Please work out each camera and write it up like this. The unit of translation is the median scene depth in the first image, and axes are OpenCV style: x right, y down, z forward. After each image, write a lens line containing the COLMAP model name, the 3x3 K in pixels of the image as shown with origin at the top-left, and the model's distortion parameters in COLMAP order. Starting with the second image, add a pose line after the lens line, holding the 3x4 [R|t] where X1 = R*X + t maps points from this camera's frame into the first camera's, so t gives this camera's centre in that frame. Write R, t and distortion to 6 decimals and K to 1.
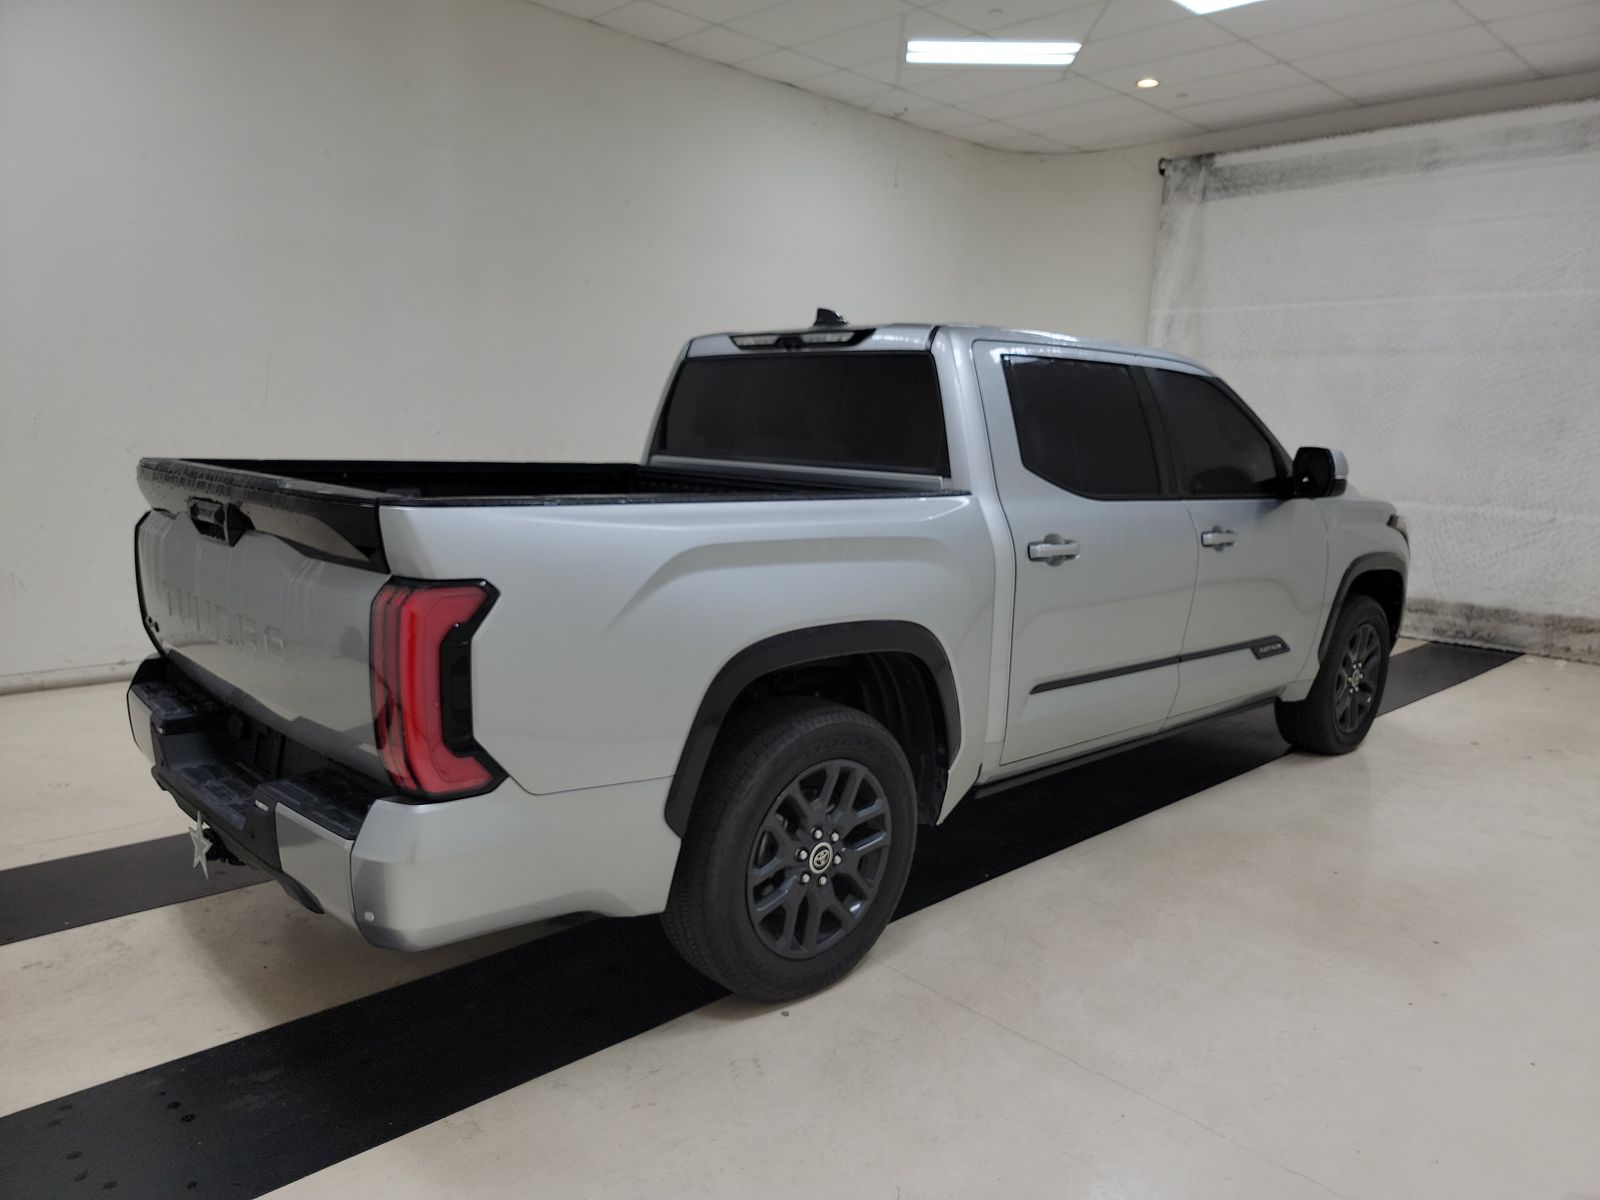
lens RADIAL K [[1114.7, 0, 799.8], [0, 1114.7, 625.9], [0, 0, 1]] dist [0.080722, -0.072344]
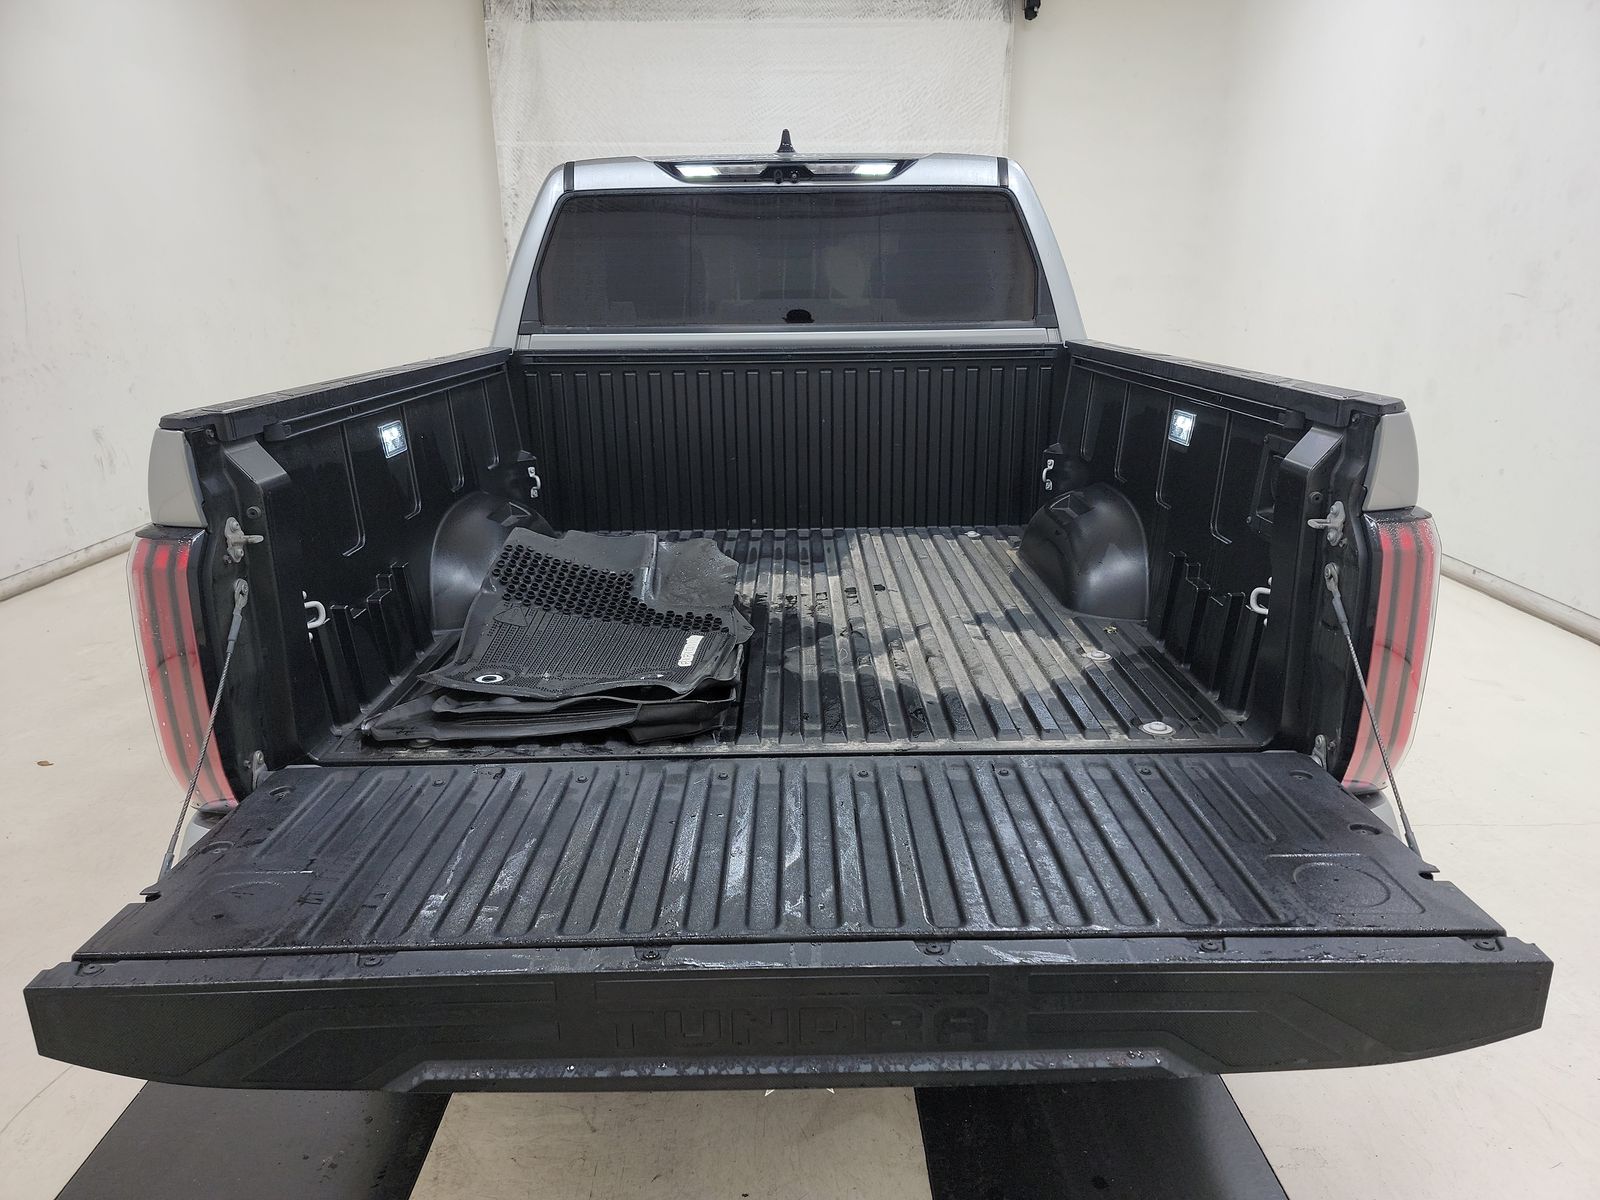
lens RADIAL K [[1114.7, 0, 799.8], [0, 1114.7, 625.9], [0, 0, 1]] dist [0.080722, -0.072344]
pose [[0.684019, -0.253449, 0.684018, -0.289087], [0.162144, 0.967068, 0.196183, -0.044727], [-0.711215, -0.023283, 0.702589, 0.193625]]
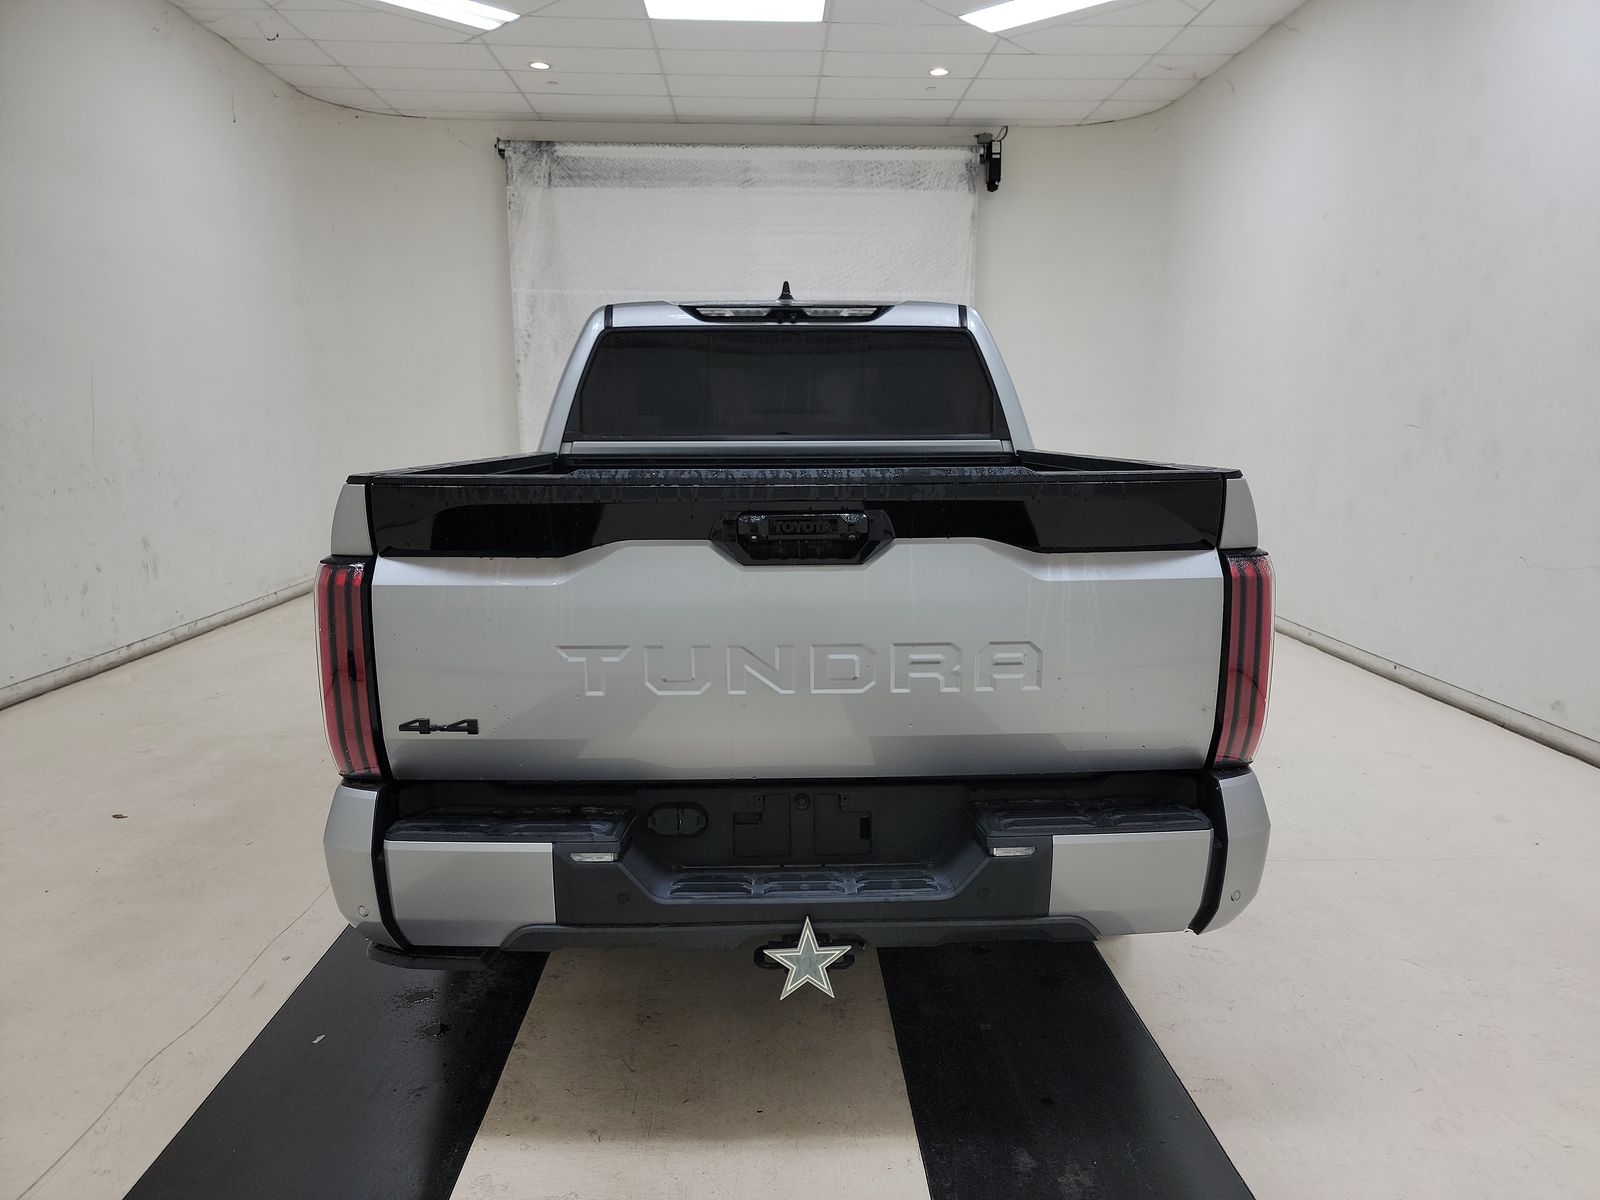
lens RADIAL K [[1120.5, 0, 802.9], [0, 1120.5, 619.9], [0, 0, 1]] dist [0.067238, -0.071300]
pose [[0.670236, -0.165294, 0.723506, -0.344596], [0.156393, 0.984447, 0.080031, -0.031182], [-0.725482, 0.059512, 0.685663, 0.152488]]
